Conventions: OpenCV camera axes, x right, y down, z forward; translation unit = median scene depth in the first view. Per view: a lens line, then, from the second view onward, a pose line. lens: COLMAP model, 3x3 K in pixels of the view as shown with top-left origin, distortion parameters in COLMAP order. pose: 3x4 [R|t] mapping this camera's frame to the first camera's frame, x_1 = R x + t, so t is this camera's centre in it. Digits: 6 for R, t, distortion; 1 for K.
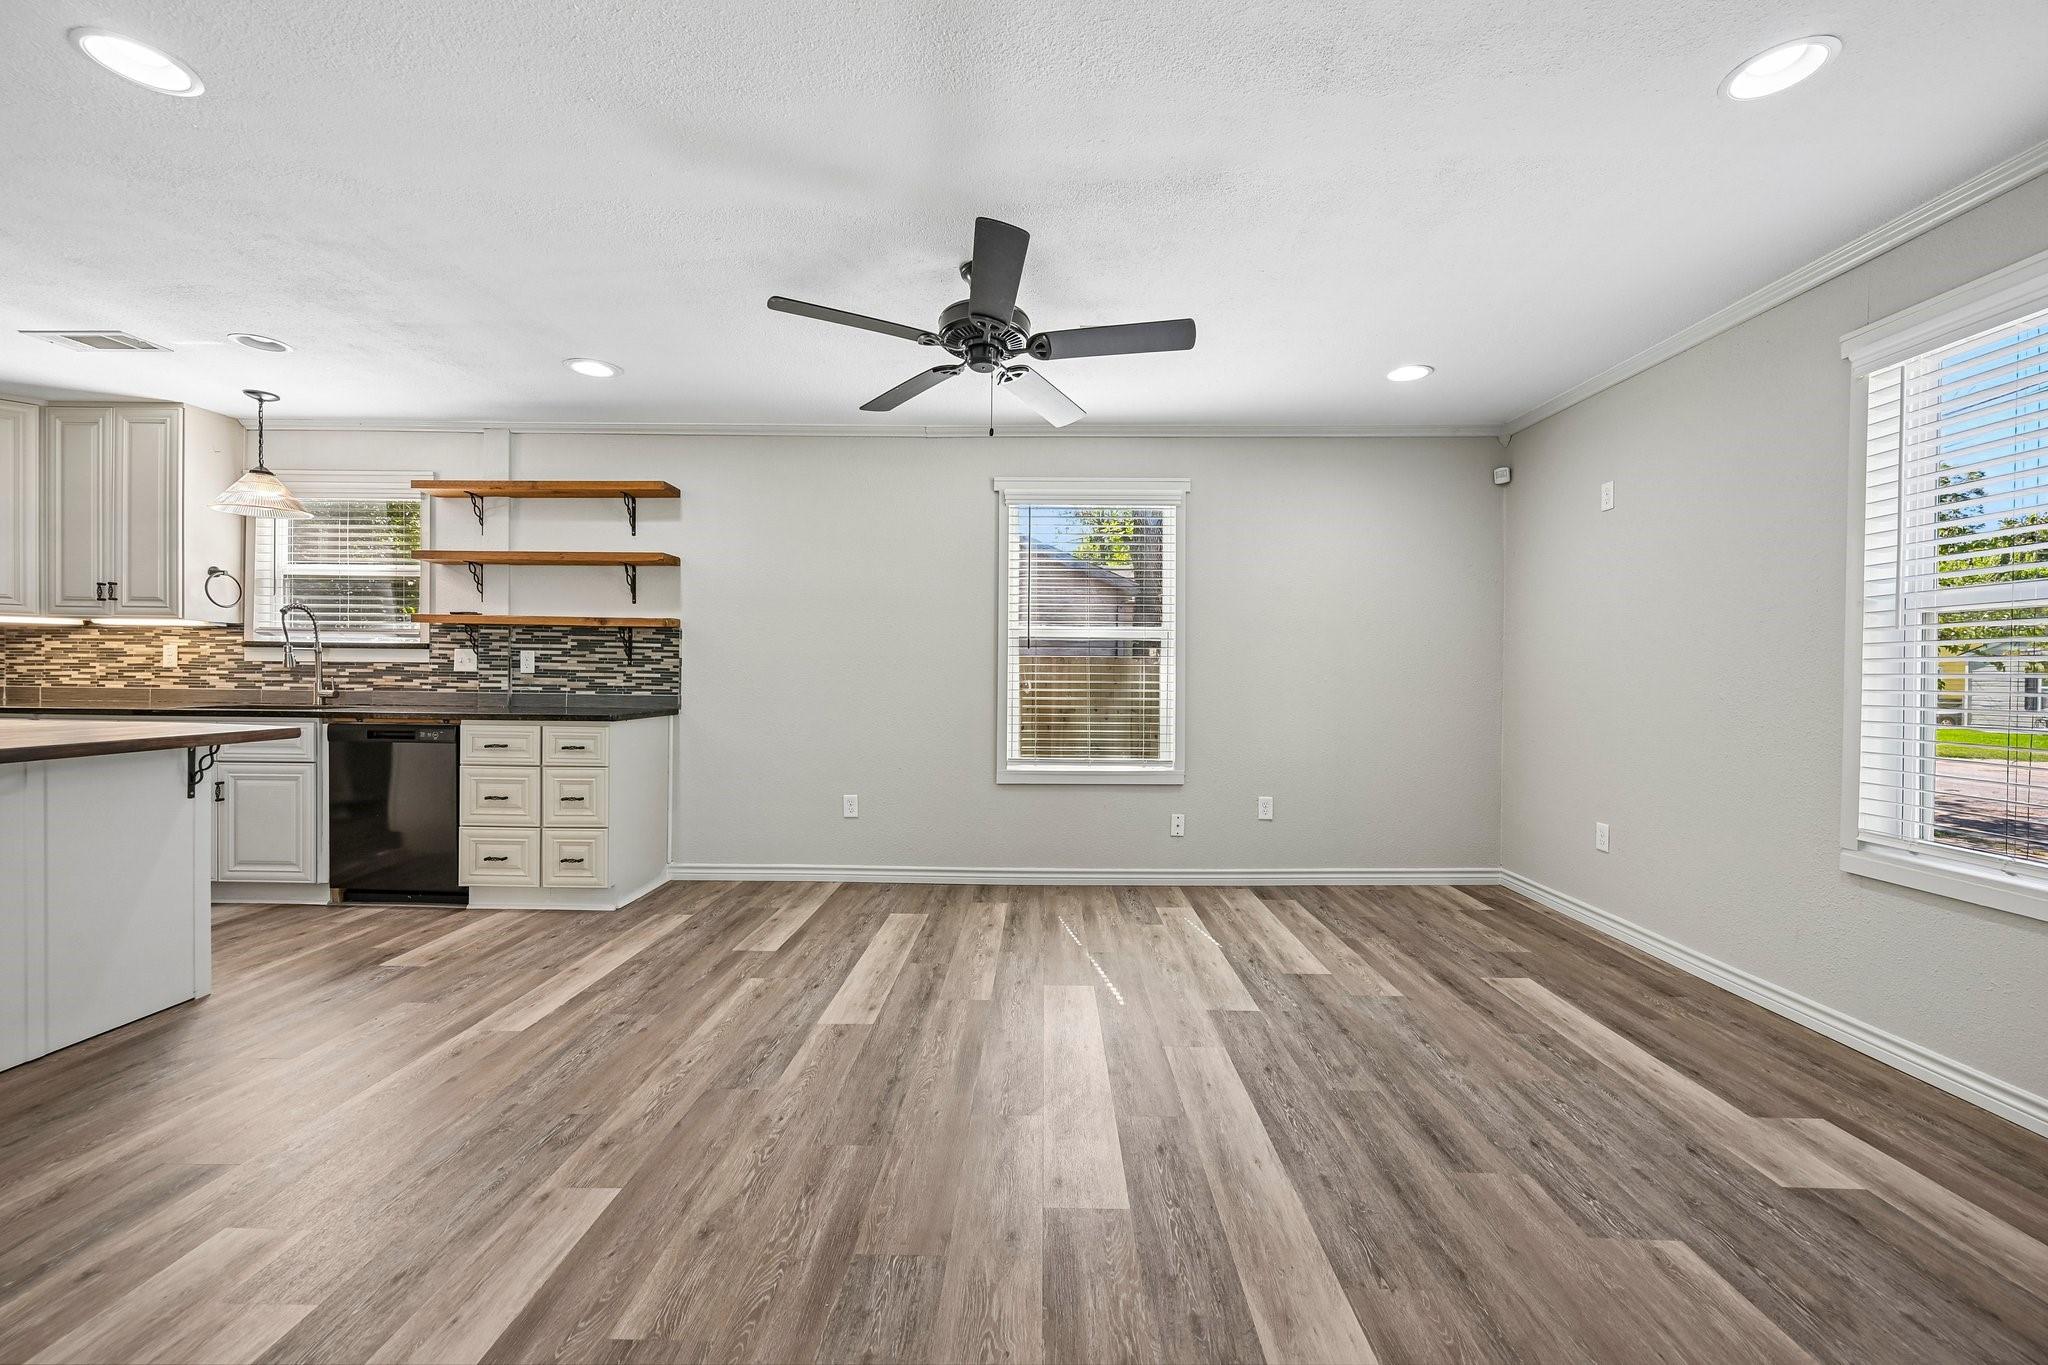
lens RADIAL K [[806.1, 0, 1026.5], [0, 806.1, 679.7], [0, 0, 1]] dist [-0.000524, 0.000203]
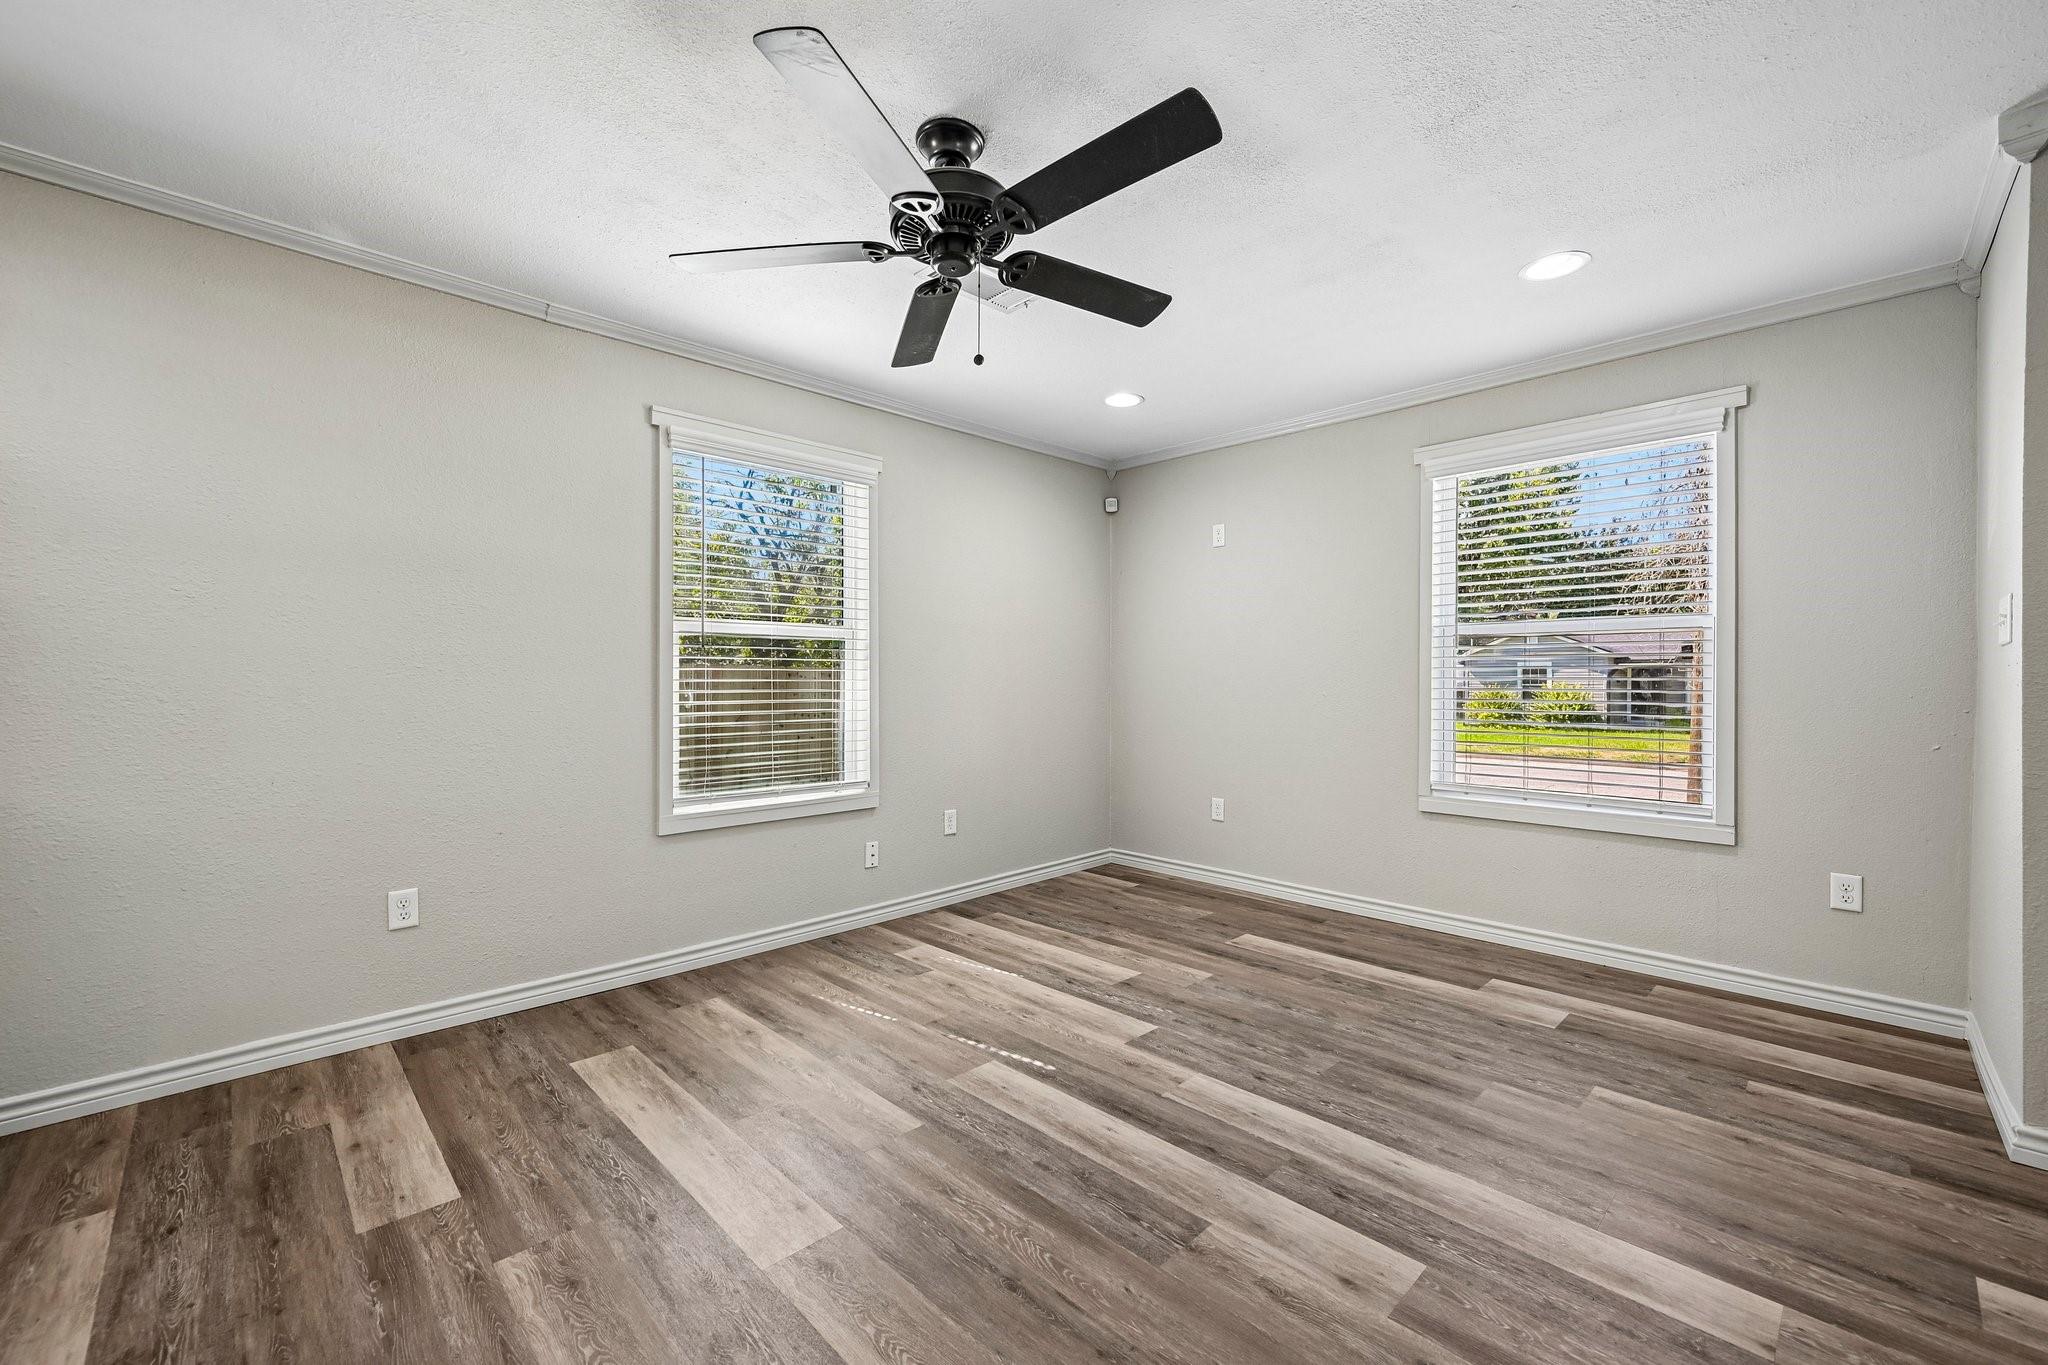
lens RADIAL K [[831.3, 0, 1027.0], [0, 831.3, 680.2], [0, 0, 1]] dist [-0.002347, 0.000641]
pose [[0.704076, -0.006991, 0.710090, -0.327728], [0.010354, 0.999946, -0.000423, -0.004985], [-0.710049, 0.007650, 0.704111, 0.250298]]
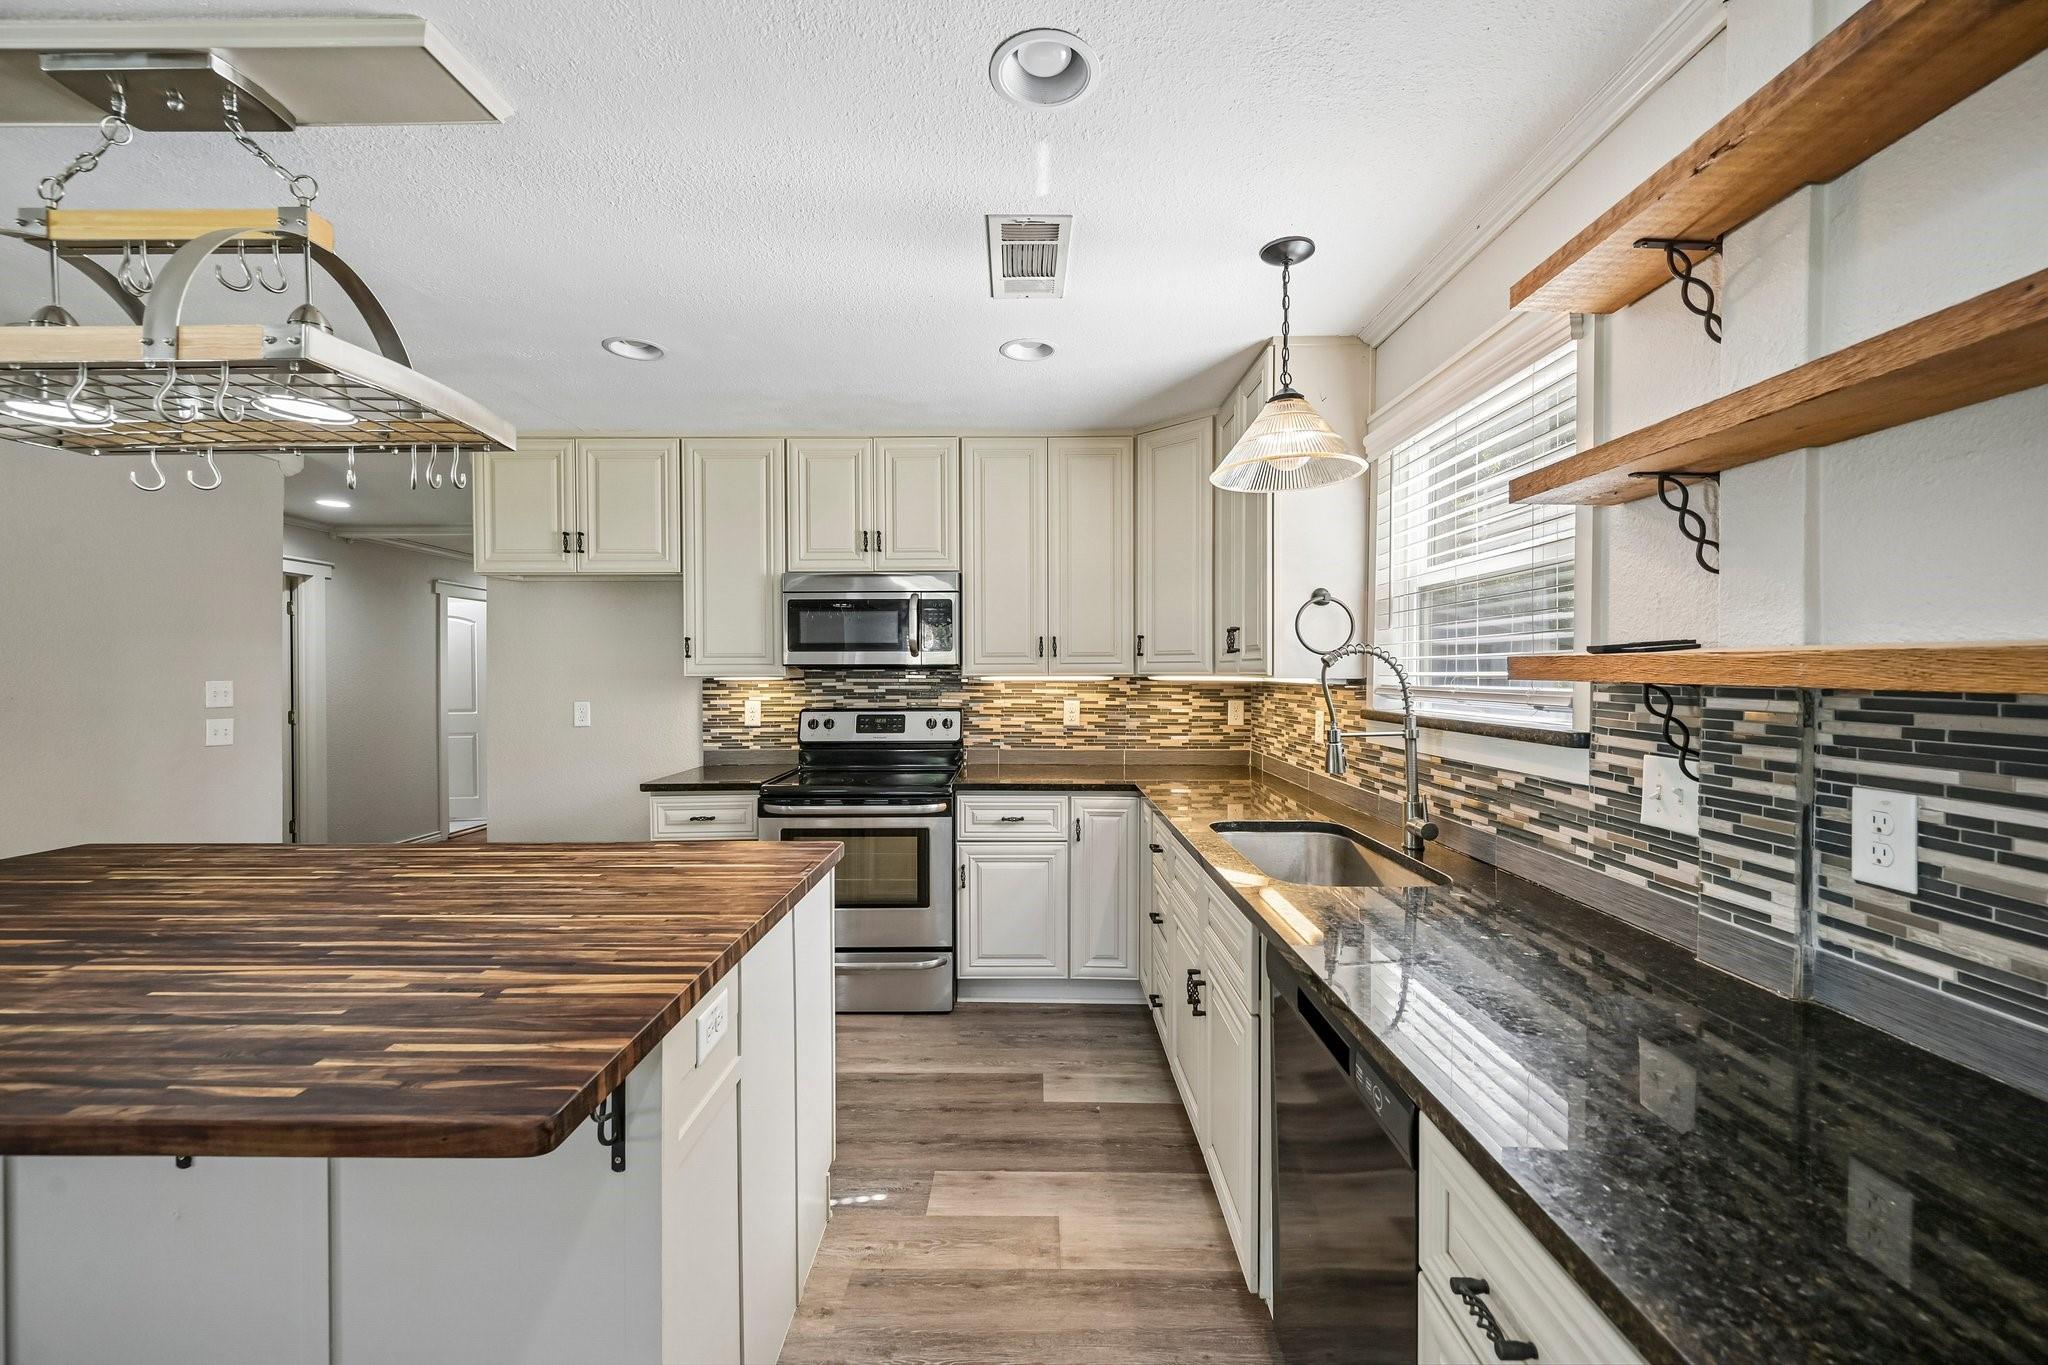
lens RADIAL K [[806.1, 0, 1027.6], [0, 806.1, 680.3], [0, 0, 1]] dist [-0.000524, 0.000203]
pose [[0.014567, -0.000835, -0.999894, -0.389121], [-0.011770, 0.999930, -0.001006, -0.065220], [0.999825, 0.011784, 0.014556, 0.748375]]
